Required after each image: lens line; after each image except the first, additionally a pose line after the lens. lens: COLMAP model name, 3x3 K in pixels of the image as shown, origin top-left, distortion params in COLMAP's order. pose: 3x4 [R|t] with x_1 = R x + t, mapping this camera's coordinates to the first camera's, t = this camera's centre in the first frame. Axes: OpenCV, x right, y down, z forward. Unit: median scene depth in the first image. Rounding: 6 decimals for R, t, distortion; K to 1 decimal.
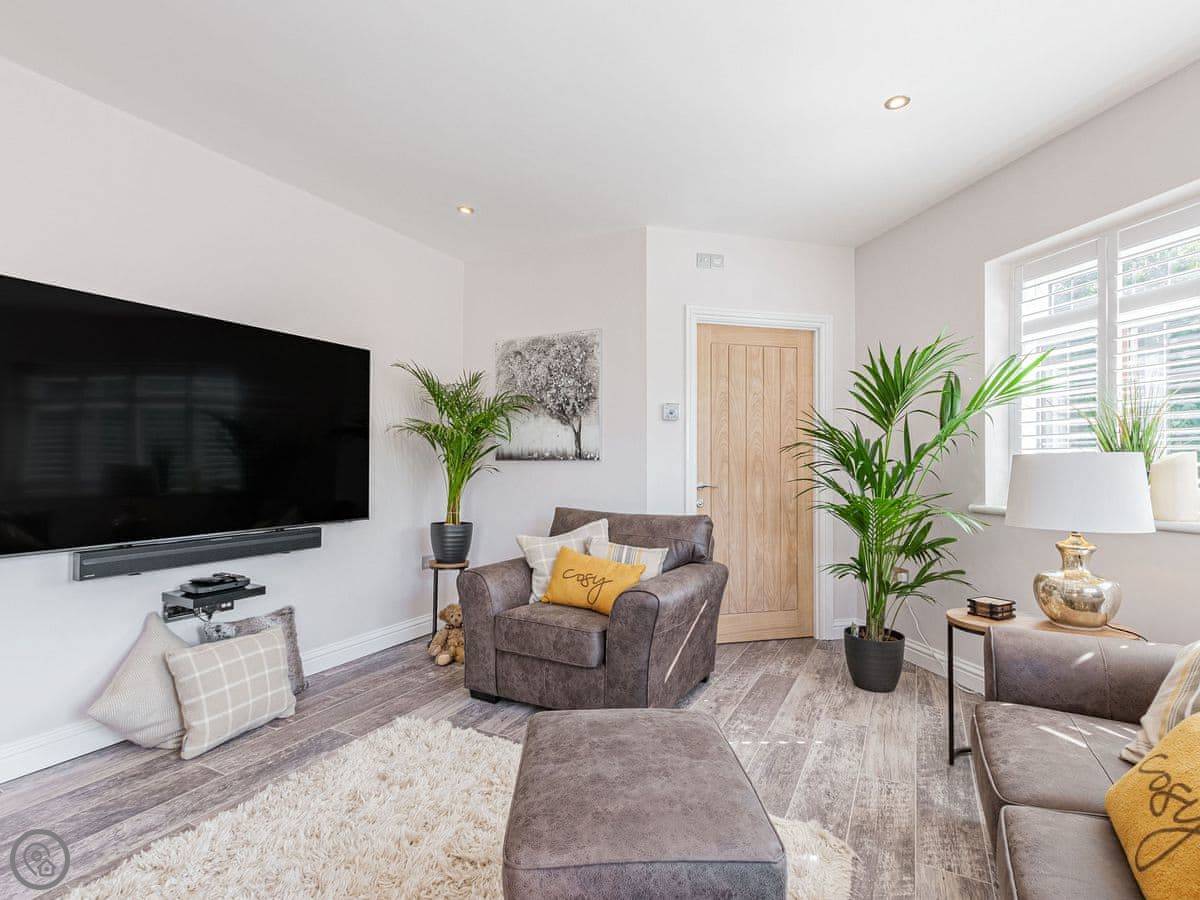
lens RADIAL K [[583.1, 0, 604.9], [0, 583.1, 459.2], [0, 0, 1]] dist [0.008198, -0.005358]
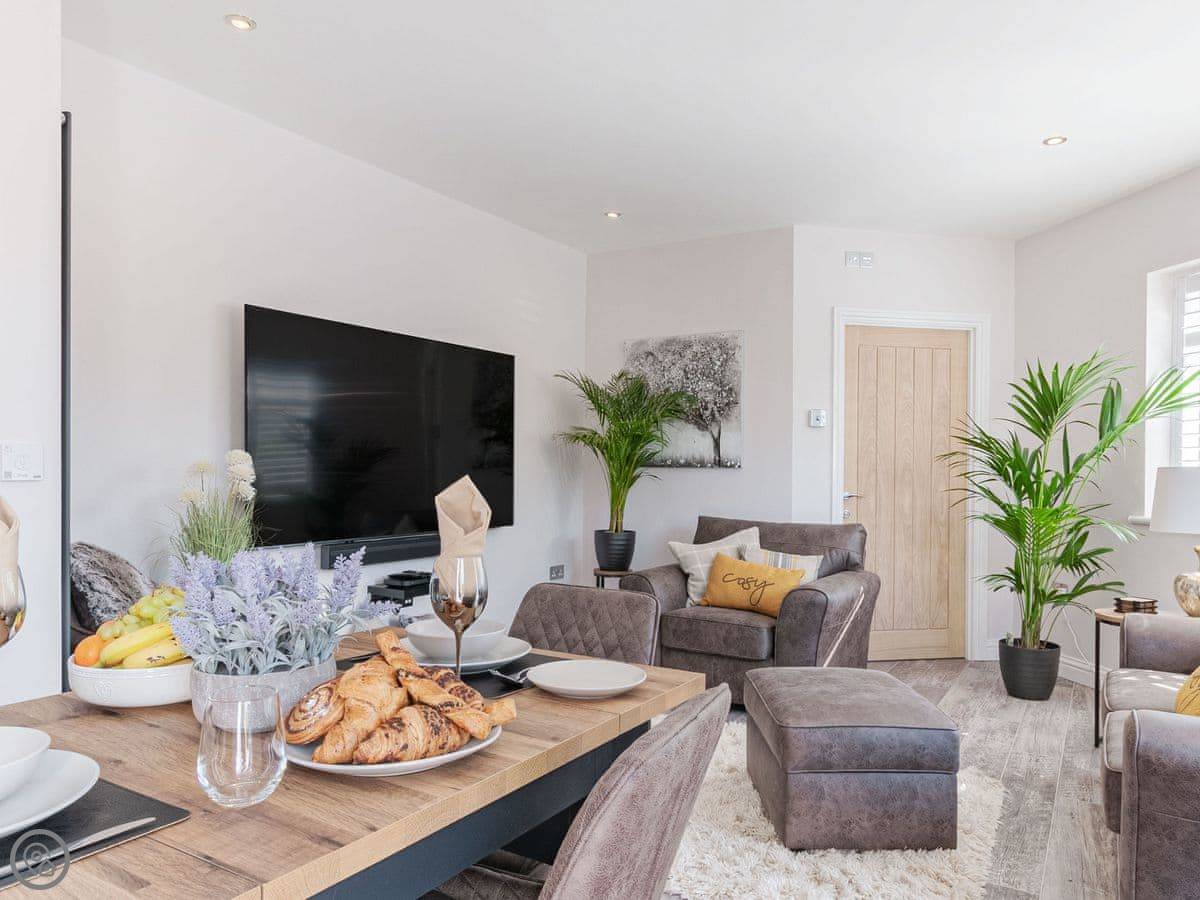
lens RADIAL K [[823.6, 0, 605.7], [0, 823.6, 472.0], [0, 0, 1]] dist [-0.009439, 0.006152]
pose [[0.998301, 0.007060, -0.057843, -0.187955], [-0.006365, 0.999905, 0.012198, -0.008022], [0.057923, -0.011809, 0.998251, -0.452259]]
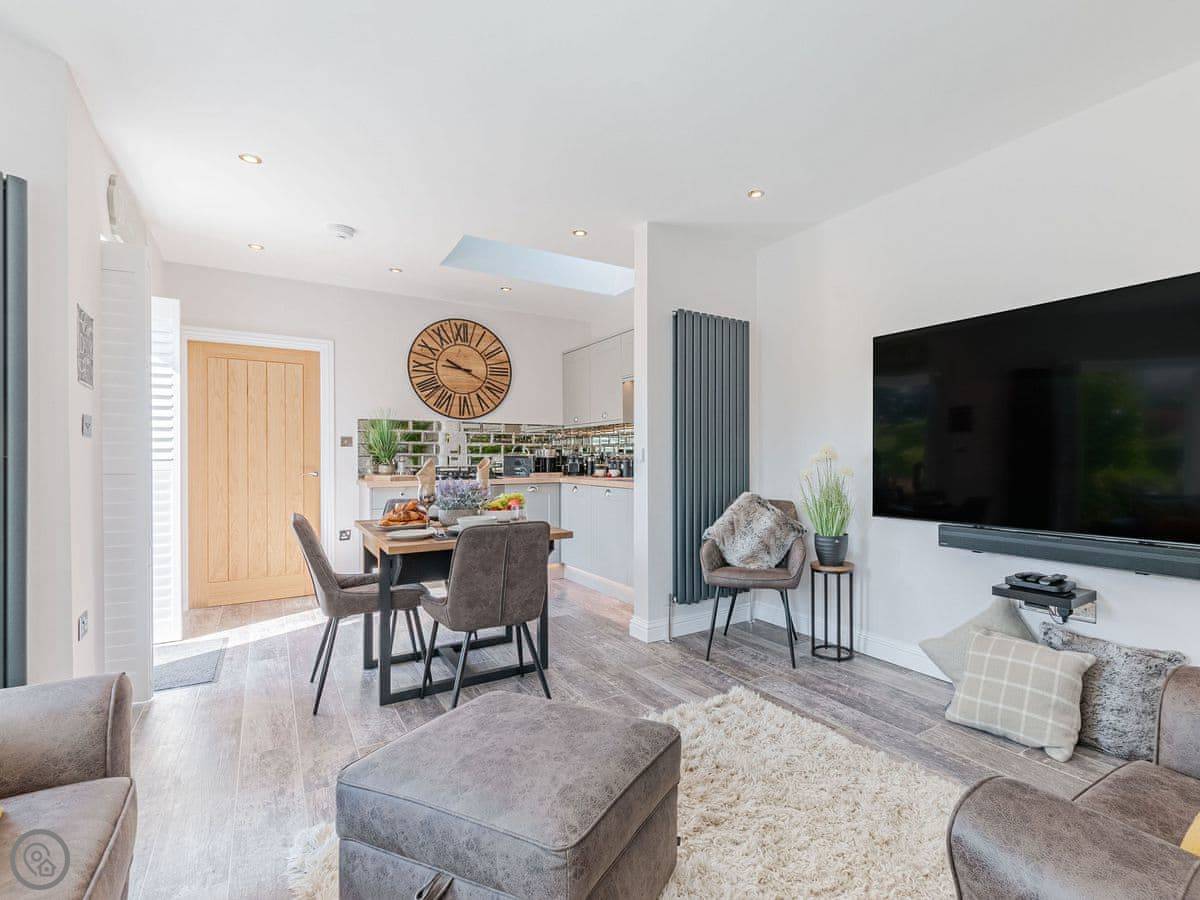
lens RADIAL K [[583.1, 0, 687.4], [0, 583.1, 459.1], [0, 0, 1]] dist [0.008198, -0.005358]
pose [[-0.439342, 0.002036, -0.898318, 0.391220], [0.008699, 0.999960, -0.001988, 0.007471], [0.898278, -0.008688, -0.439342, 0.795500]]
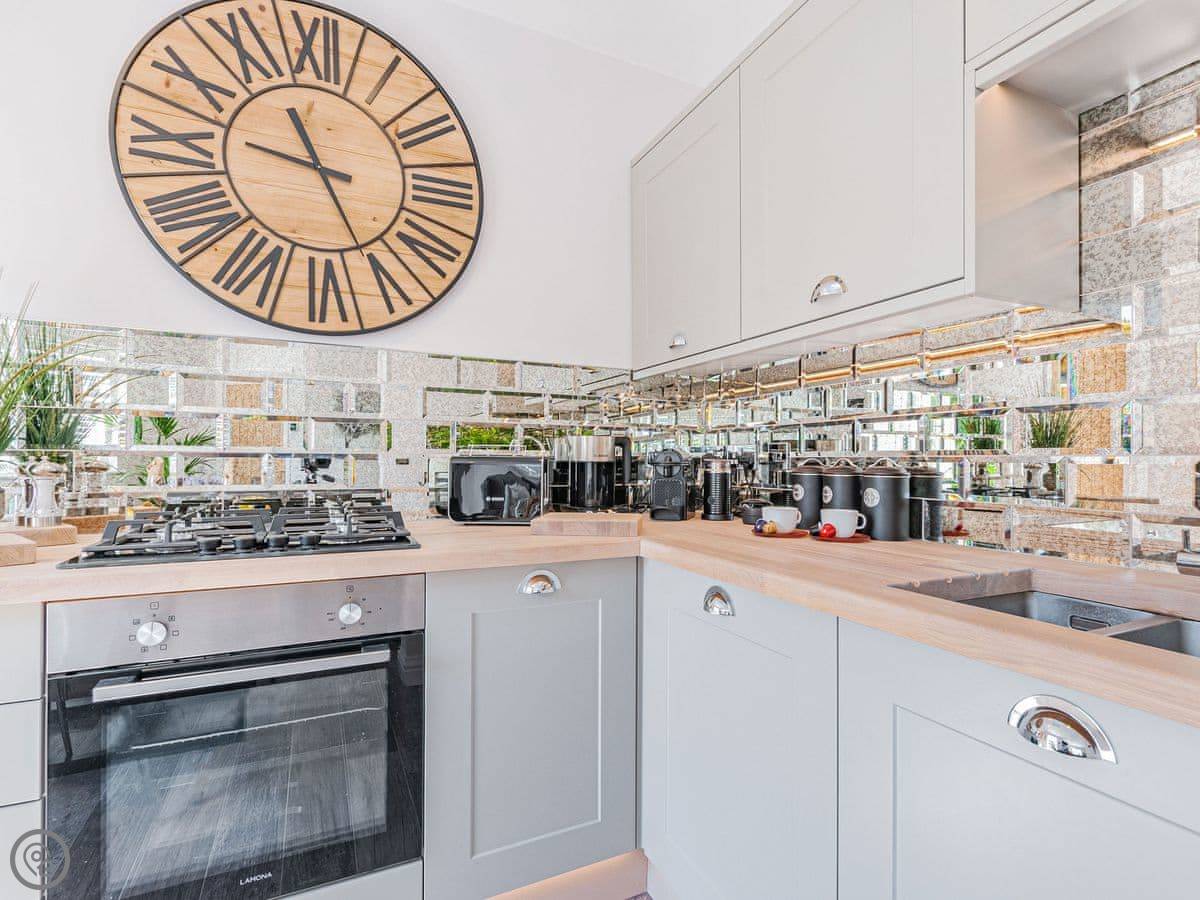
lens RADIAL K [[631.0, 0, 622.7], [0, 631.0, 463.9], [0, 0, 1]] dist [0.004893, -0.003946]
pose [[-0.573006, 0.001329, -0.819550, -0.627492], [0.001894, 0.999998, 0.000297, -0.003679], [0.819549, -0.001382, -0.573007, -0.070001]]
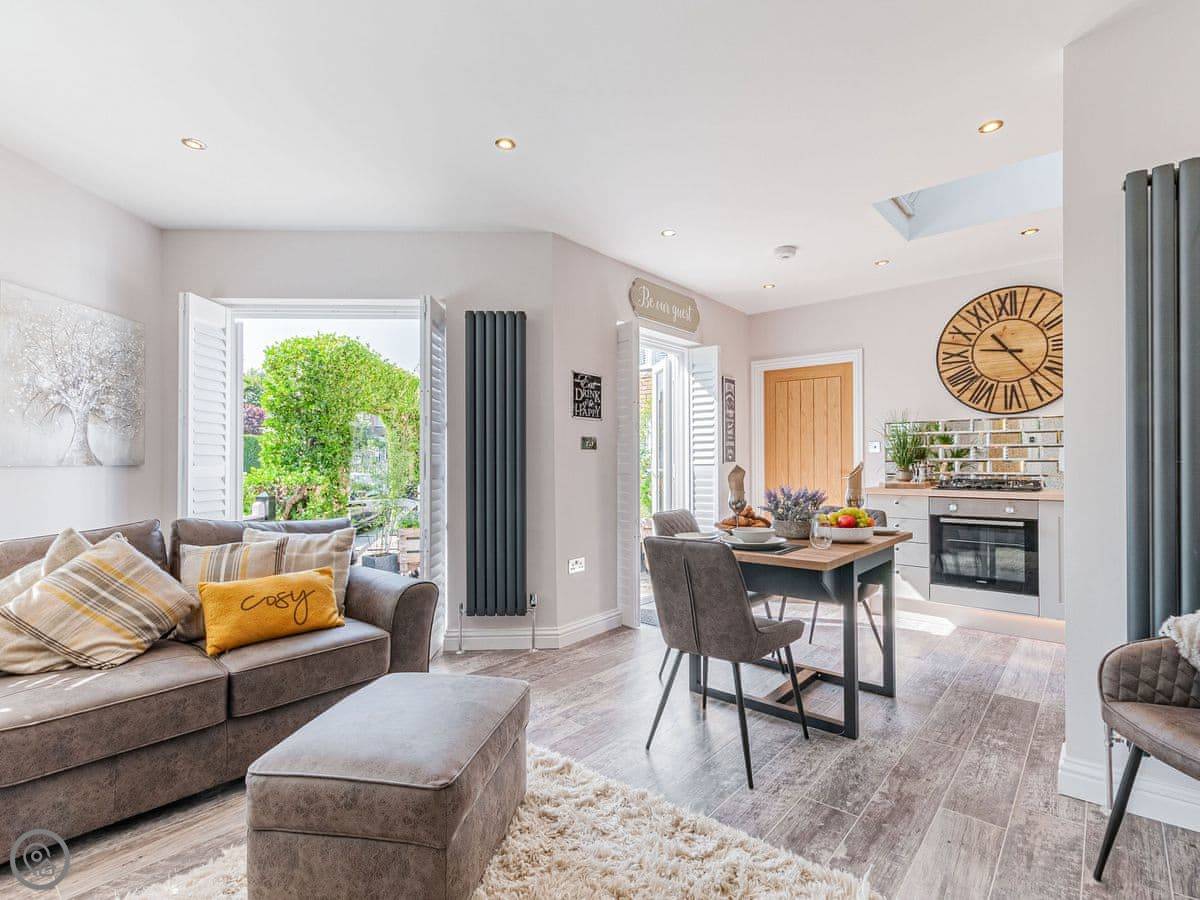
lens RADIAL K [[583.1, 0, 610.7], [0, 583.1, 457.2], [0, 0, 1]] dist [0.008198, -0.005358]
pose [[-0.978340, 0.002838, 0.206983, -0.288675], [-0.000783, 0.999848, -0.017407, 0.004836], [-0.207001, -0.017192, -0.978190, 0.970898]]
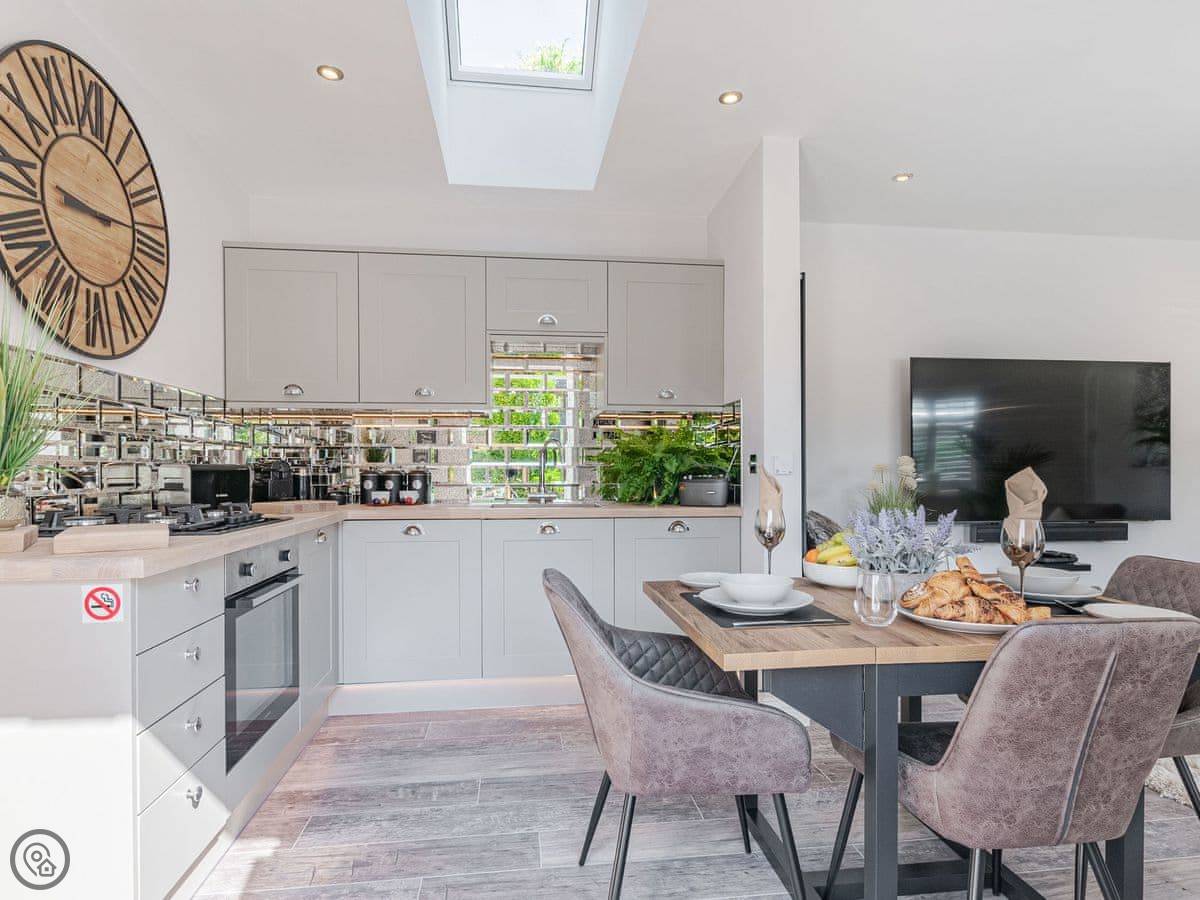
lens RADIAL K [[631.0, 0, 602.2], [0, 631.0, 468.7], [0, 0, 1]] dist [0.004893, -0.003946]
pose [[0.578148, -0.002397, -0.815928, -0.067483], [0.007958, 0.999965, 0.002701, -0.003520], [0.815893, -0.008055, 0.578147, -0.603661]]
